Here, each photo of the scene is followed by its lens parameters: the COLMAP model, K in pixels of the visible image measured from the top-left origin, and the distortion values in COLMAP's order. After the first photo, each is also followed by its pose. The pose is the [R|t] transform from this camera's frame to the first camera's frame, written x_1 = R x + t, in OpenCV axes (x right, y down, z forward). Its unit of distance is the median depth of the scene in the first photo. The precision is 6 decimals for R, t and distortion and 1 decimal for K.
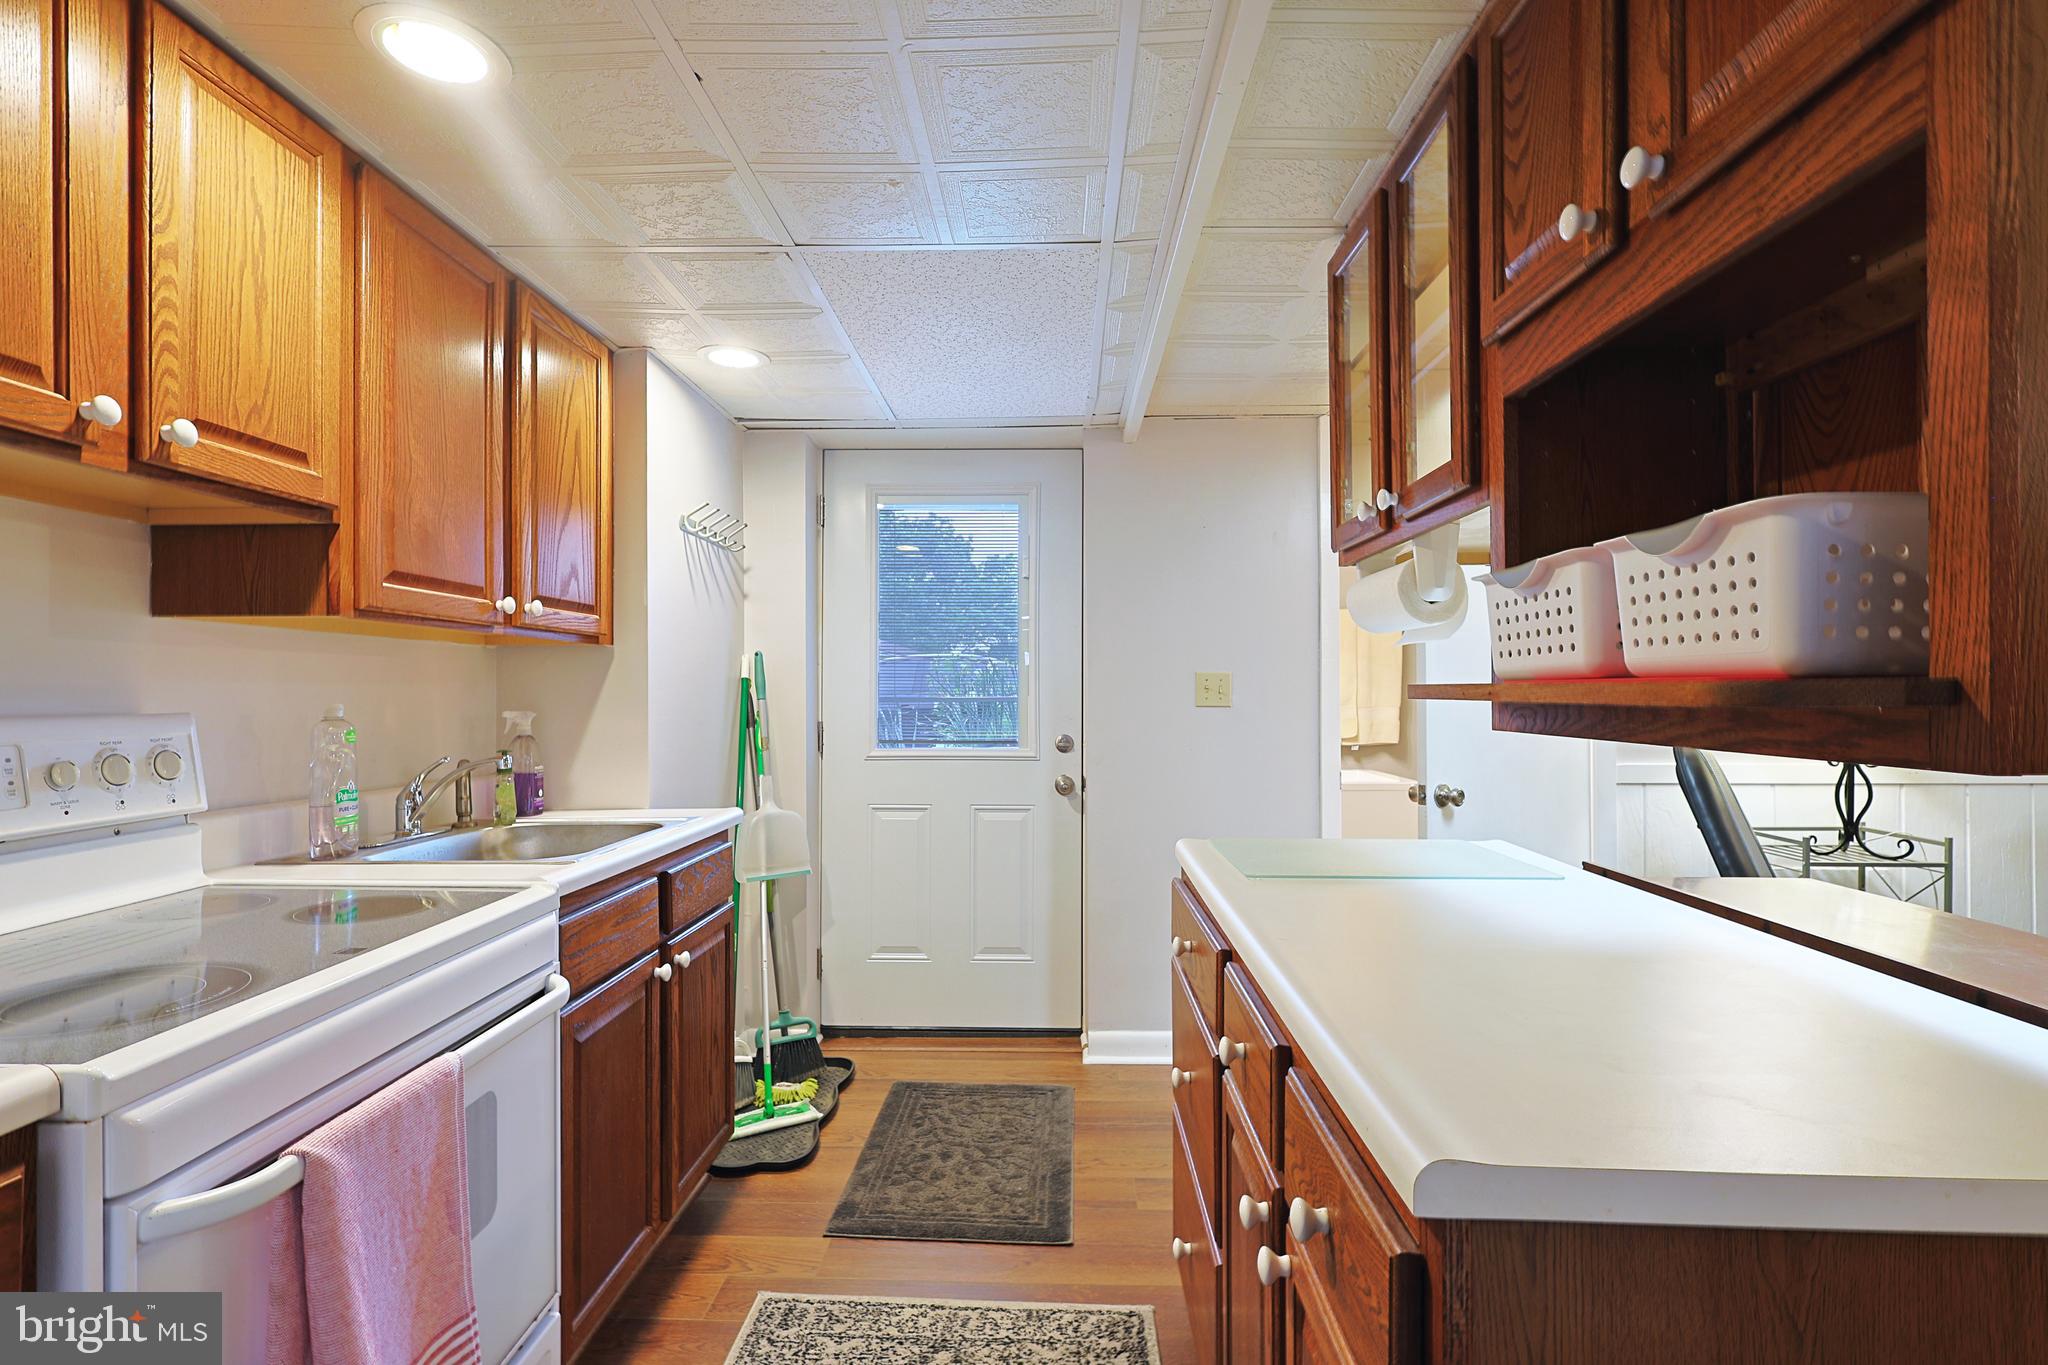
lens RADIAL K [[1003.2, 0, 1028.3], [0, 1003.2, 685.3], [0, 0, 1]] dist [-0.002943, 0.002536]
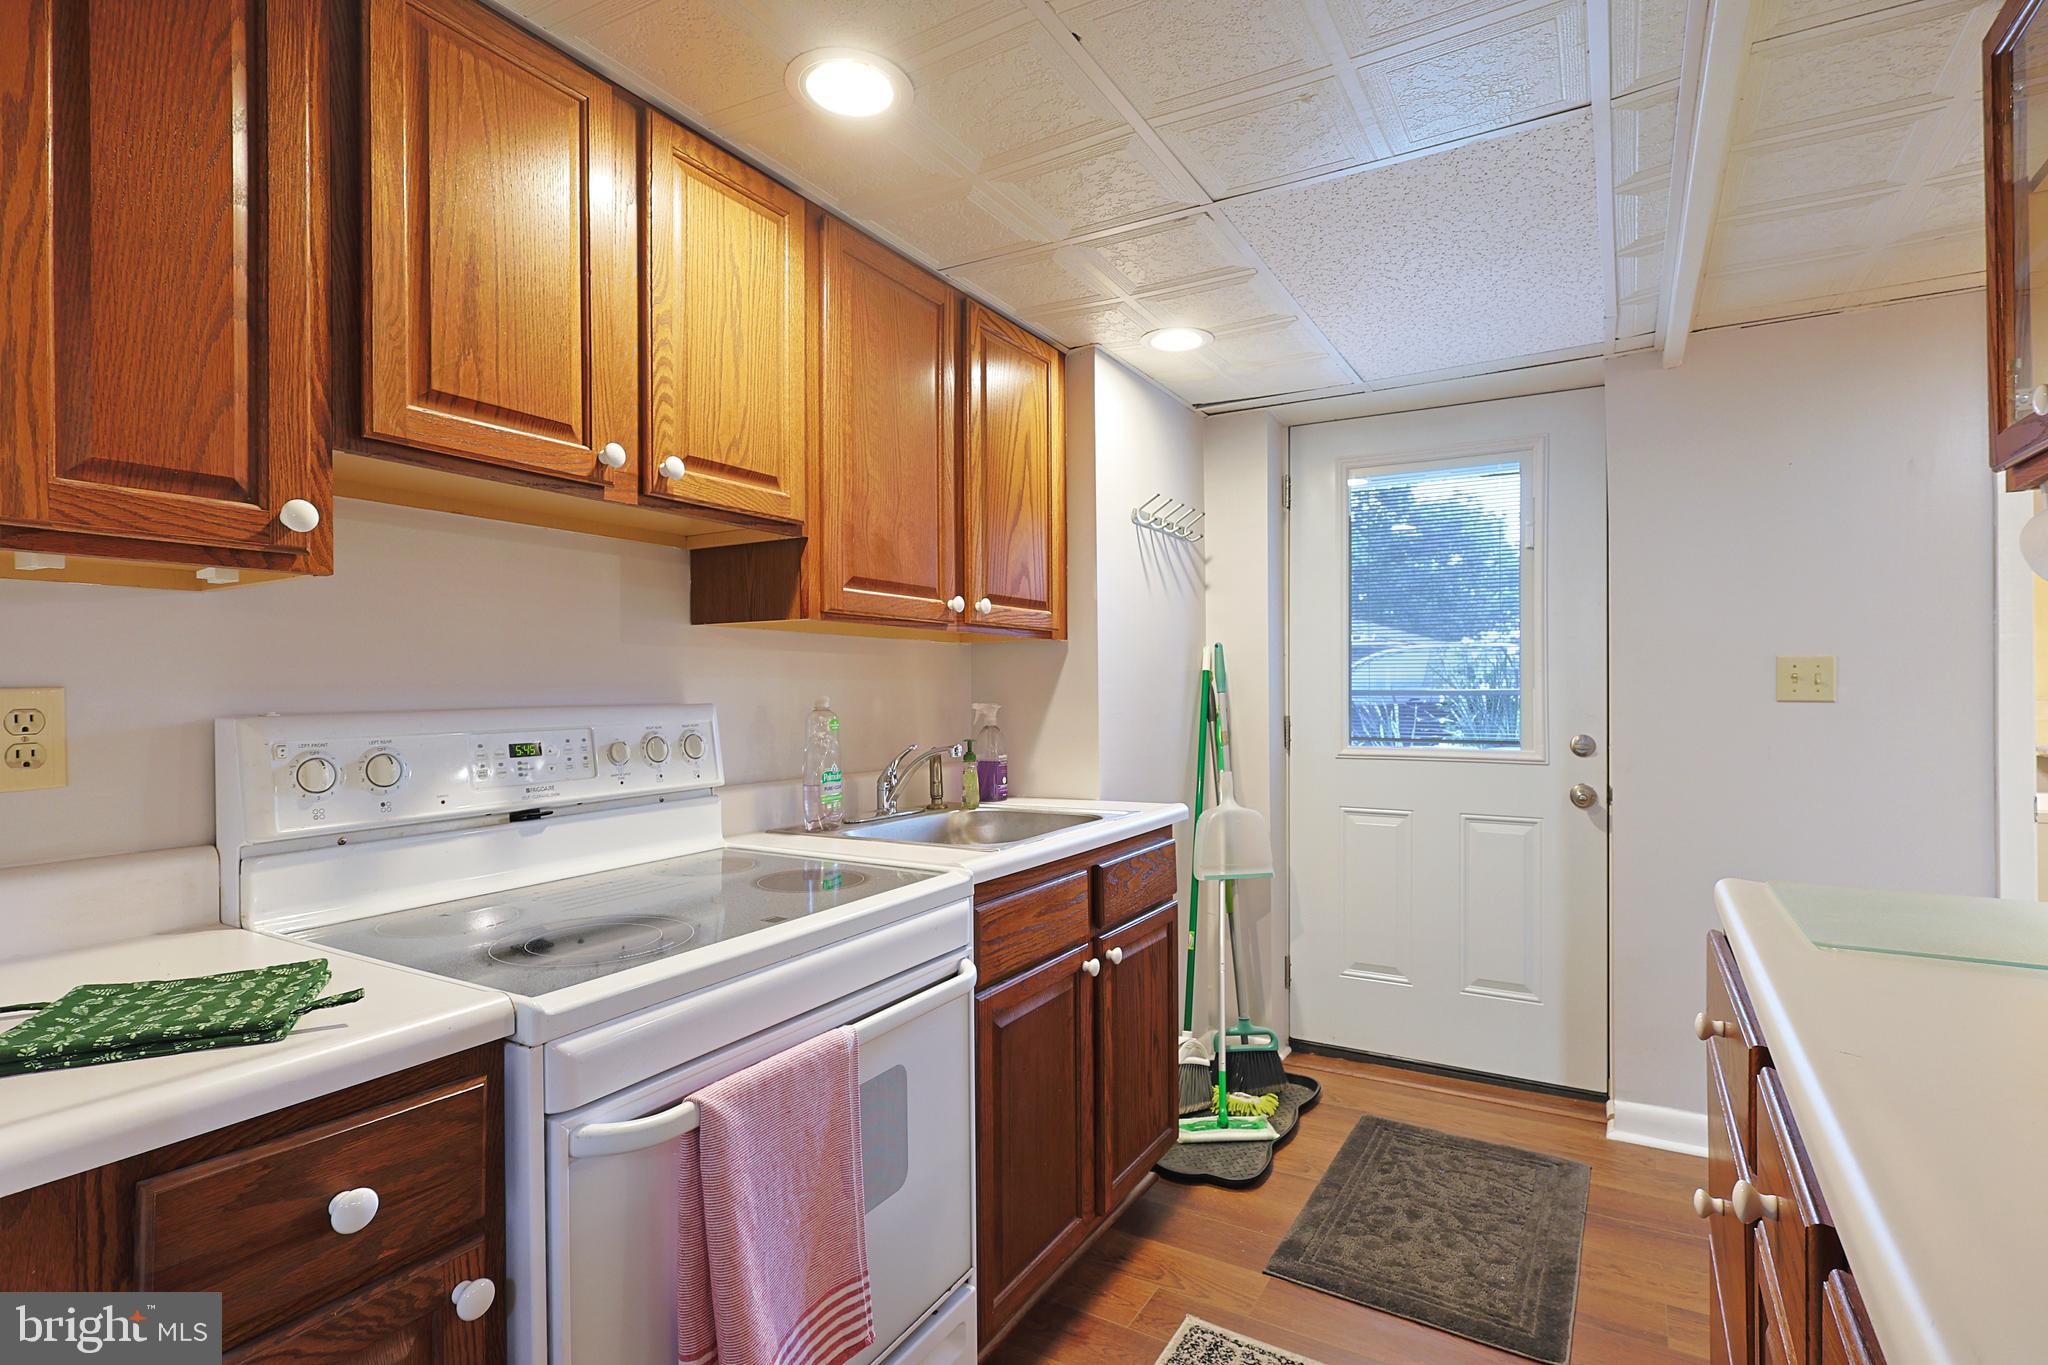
lens RADIAL K [[1003.2, 0, 1028.3], [0, 1003.2, 685.3], [0, 0, 1]] dist [-0.002943, 0.002536]
pose [[0.875367, -0.004227, -0.483441, 0.061715], [0.007471, 0.999961, 0.004786, 0.002018], [0.483402, -0.007801, 0.875364, 0.099558]]
